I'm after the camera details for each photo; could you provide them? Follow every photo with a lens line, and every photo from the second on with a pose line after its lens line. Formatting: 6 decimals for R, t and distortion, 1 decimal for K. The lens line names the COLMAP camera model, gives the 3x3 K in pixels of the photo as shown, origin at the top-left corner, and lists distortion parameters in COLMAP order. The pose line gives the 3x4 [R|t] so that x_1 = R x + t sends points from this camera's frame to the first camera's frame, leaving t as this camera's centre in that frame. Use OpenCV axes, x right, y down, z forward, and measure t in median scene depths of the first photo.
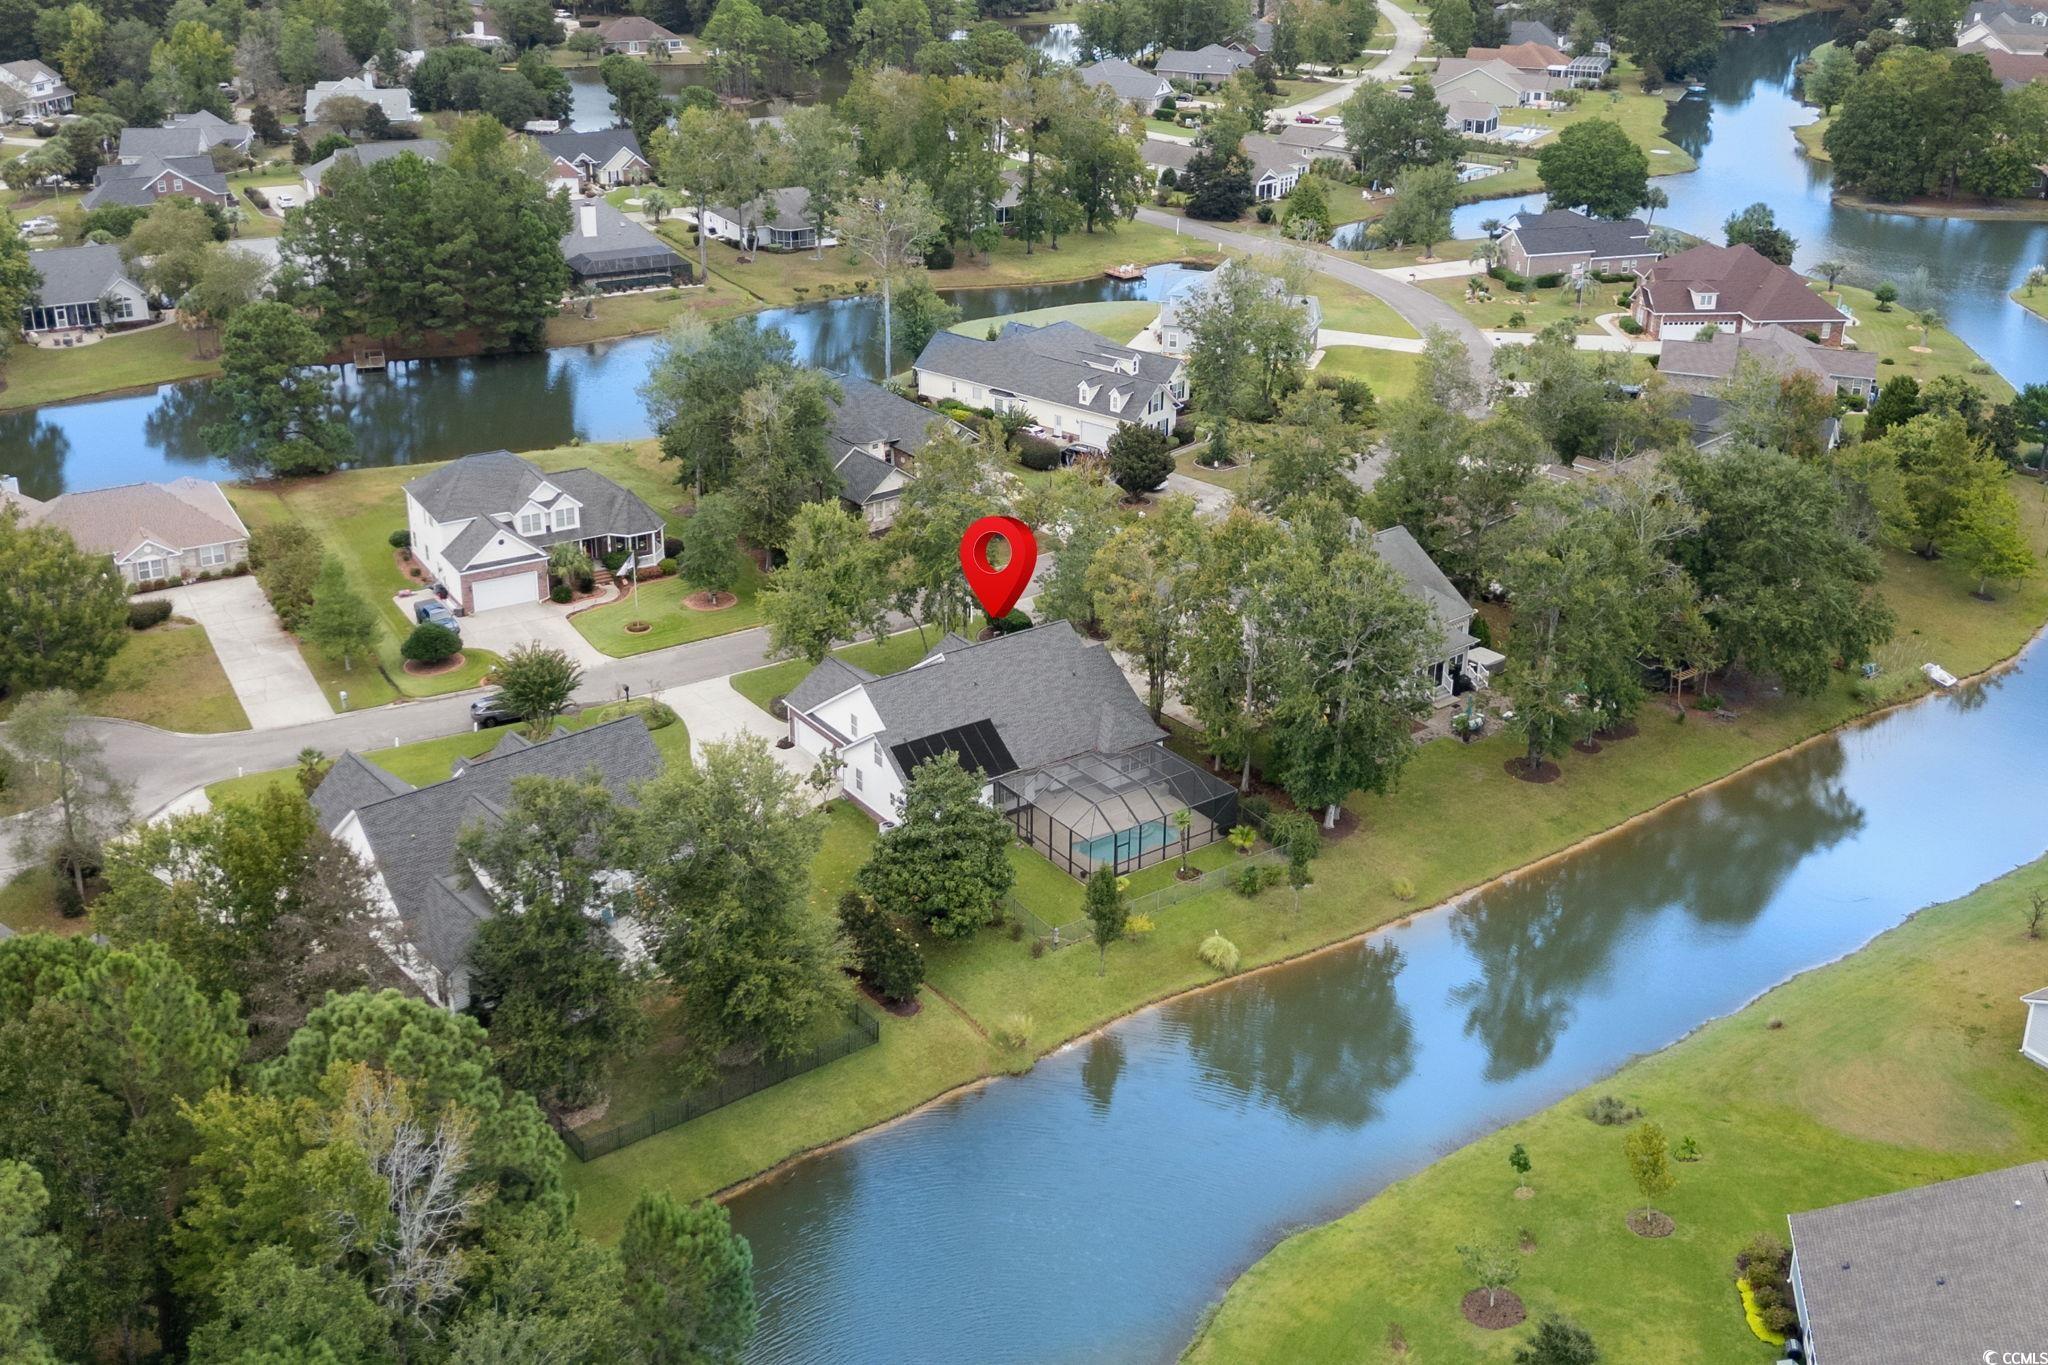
lens RADIAL K [[1605.9, 0, 1024.4], [0, 1605.9, 769.0], [0, 0, 1]] dist [0.129758, -0.133710]
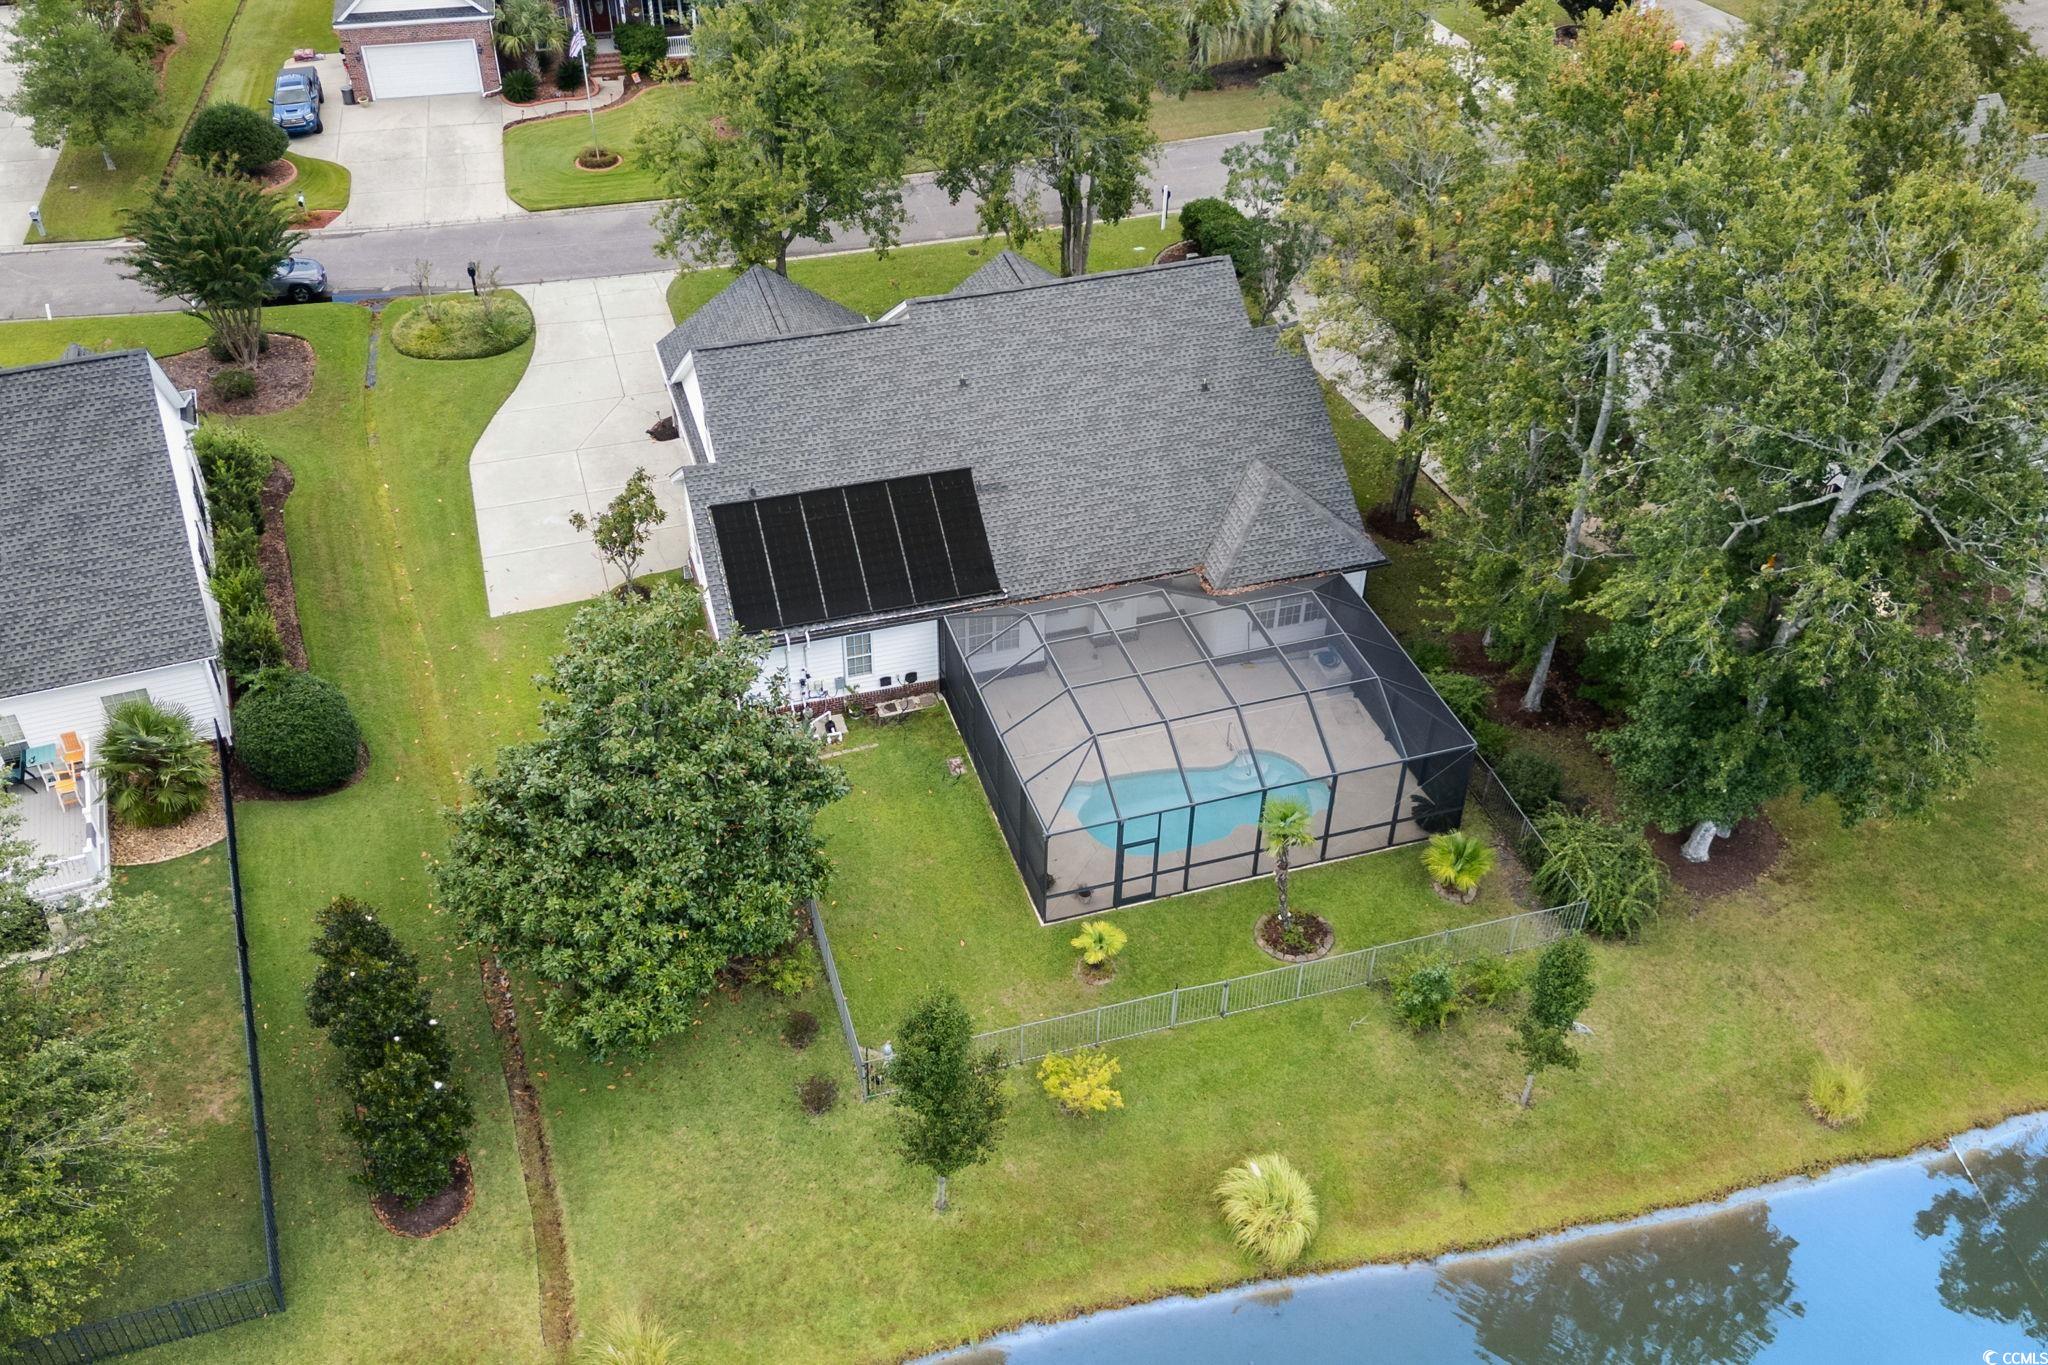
lens RADIAL K [[1605.9, 0, 1024.4], [0, 1605.9, 769.0], [0, 0, 1]] dist [0.129758, -0.133710]
pose [[0.948226, 0.212078, -0.236411, 0.119679], [-0.146383, 0.952437, 0.267274, -0.074929], [0.281849, -0.218829, 0.934171, 0.560342]]
